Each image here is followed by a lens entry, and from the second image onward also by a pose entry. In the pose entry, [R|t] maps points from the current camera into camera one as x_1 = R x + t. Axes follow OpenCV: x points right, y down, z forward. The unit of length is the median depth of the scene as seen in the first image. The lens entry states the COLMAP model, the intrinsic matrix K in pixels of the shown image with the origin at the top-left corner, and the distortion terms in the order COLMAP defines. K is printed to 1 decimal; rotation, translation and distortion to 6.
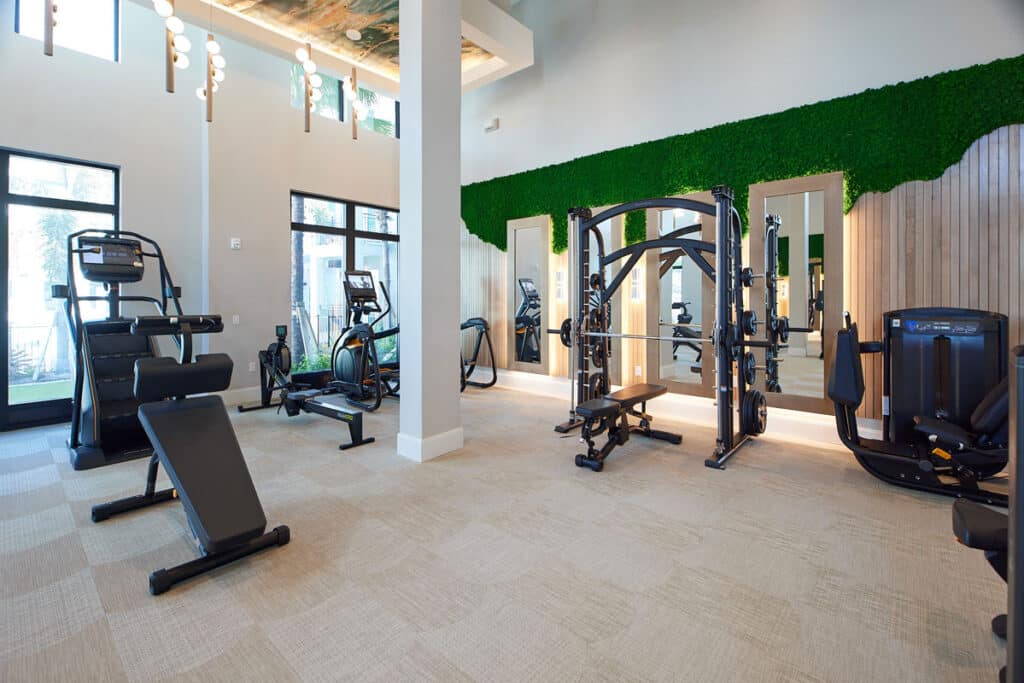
lens RADIAL K [[447.6, 0, 512.1], [0, 447.6, 295.1], [0, 0, 1]] dist [-0.003315, -0.000251]
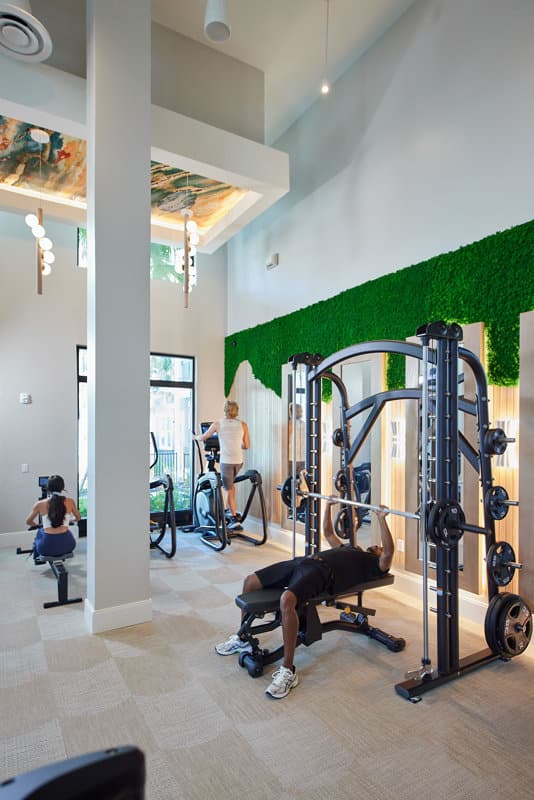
lens RADIAL K [[458.1, 0, 266.7], [0, 458.1, 427.8], [0, 0, 1]] dist [0.004360, 0.000762]
pose [[0.951355, 0.003126, -0.308082, 0.323506], [-0.003015, 0.999995, 0.000838, -0.049690], [0.308083, 0.000132, 0.951359, 0.129030]]
